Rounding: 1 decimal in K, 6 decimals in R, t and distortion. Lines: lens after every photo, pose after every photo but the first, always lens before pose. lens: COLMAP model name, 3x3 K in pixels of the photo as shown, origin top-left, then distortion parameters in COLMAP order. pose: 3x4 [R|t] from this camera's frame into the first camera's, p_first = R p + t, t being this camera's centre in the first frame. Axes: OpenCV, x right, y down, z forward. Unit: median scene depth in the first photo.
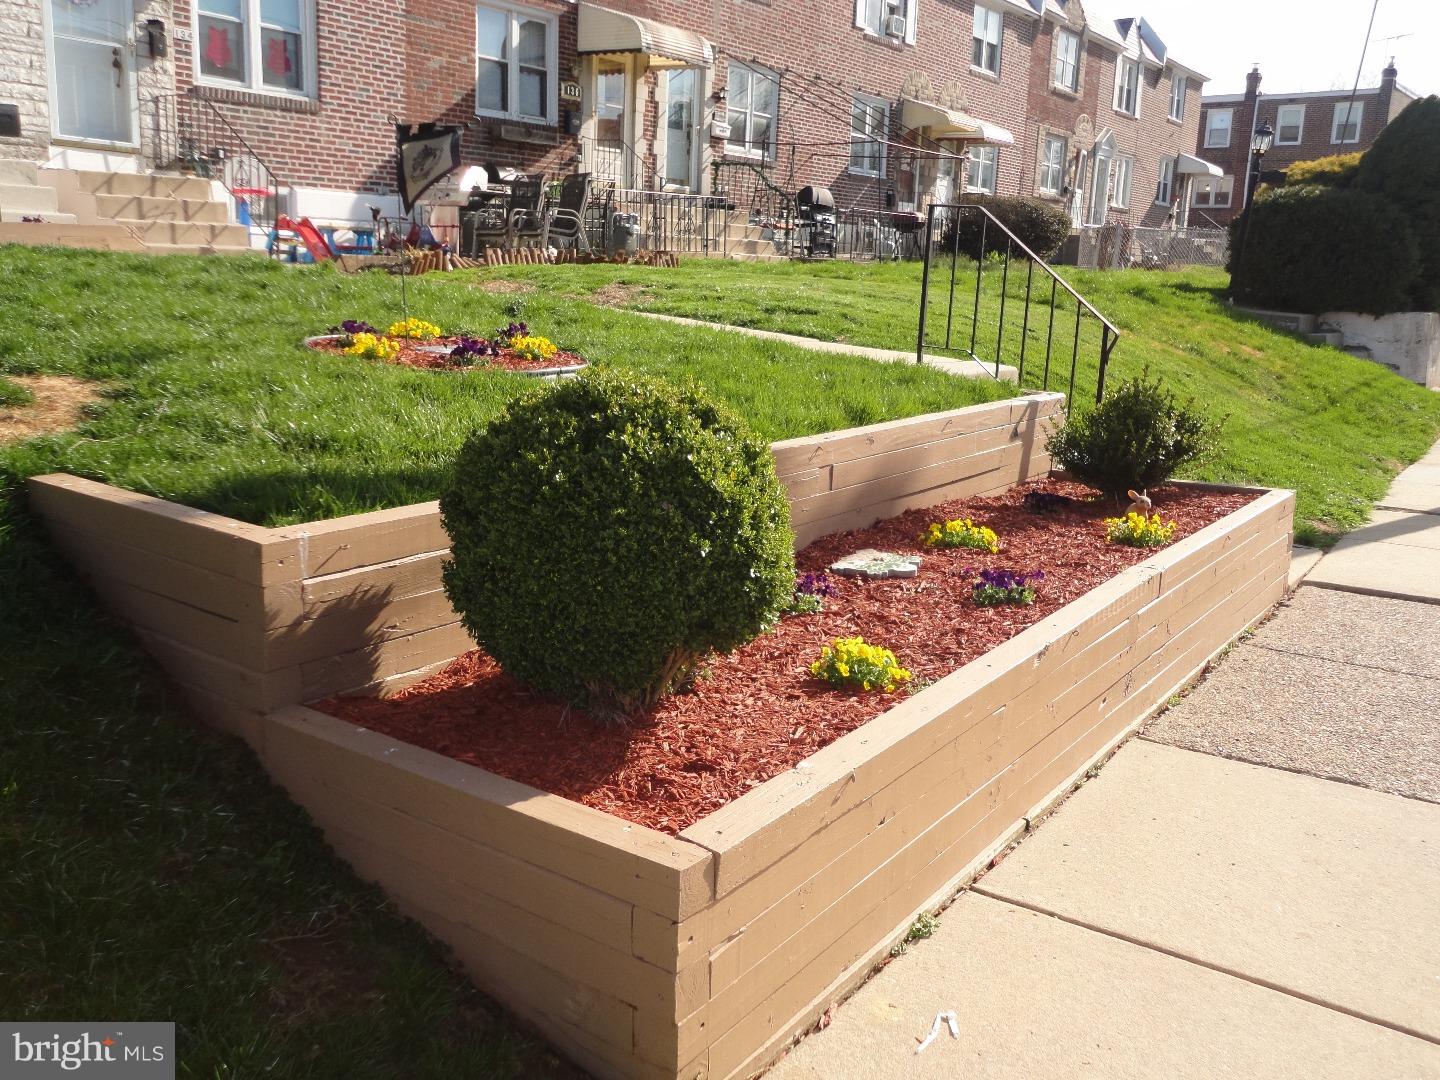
lens RADIAL K [[1316.7, 0, 720.0], [0, 1316.7, 540.0], [0, 0, 1]] dist [0.008909, 0.016324]
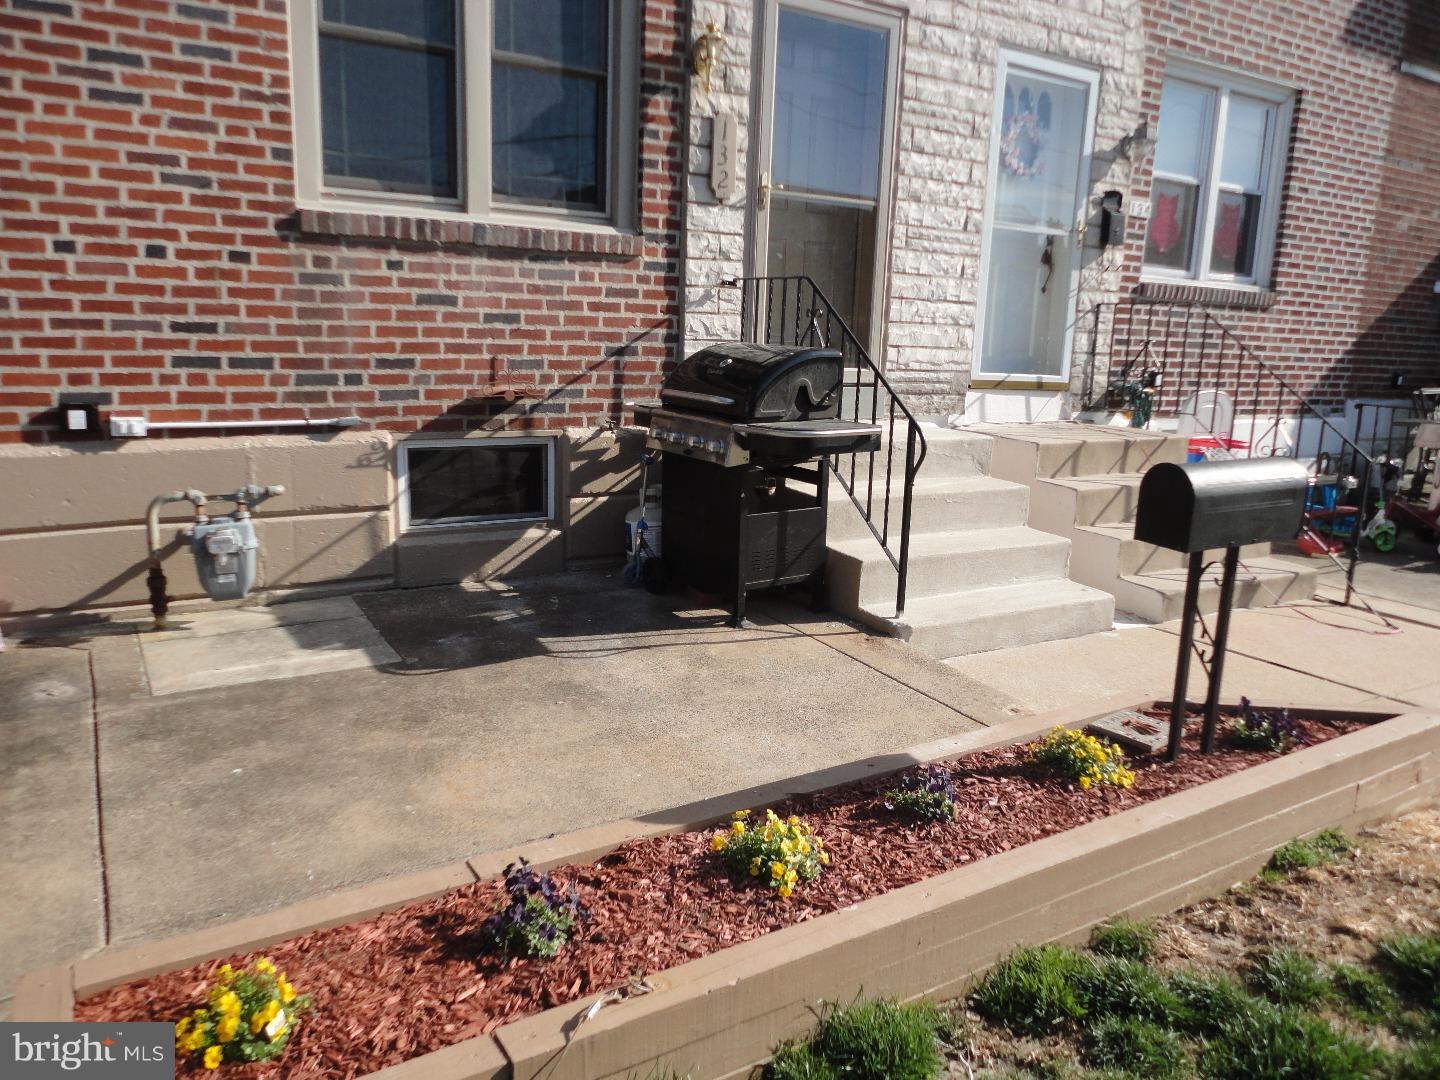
lens RADIAL K [[1059.6, 0, 715.6], [0, 1059.6, 534.7], [0, 0, 1]] dist [0.000224, 0.008392]
pose [[0.913004, 0.080079, -0.400014, -0.380491], [-0.093633, 0.995502, -0.014421, -0.195401], [0.397060, 0.050621, 0.916396, 0.444103]]
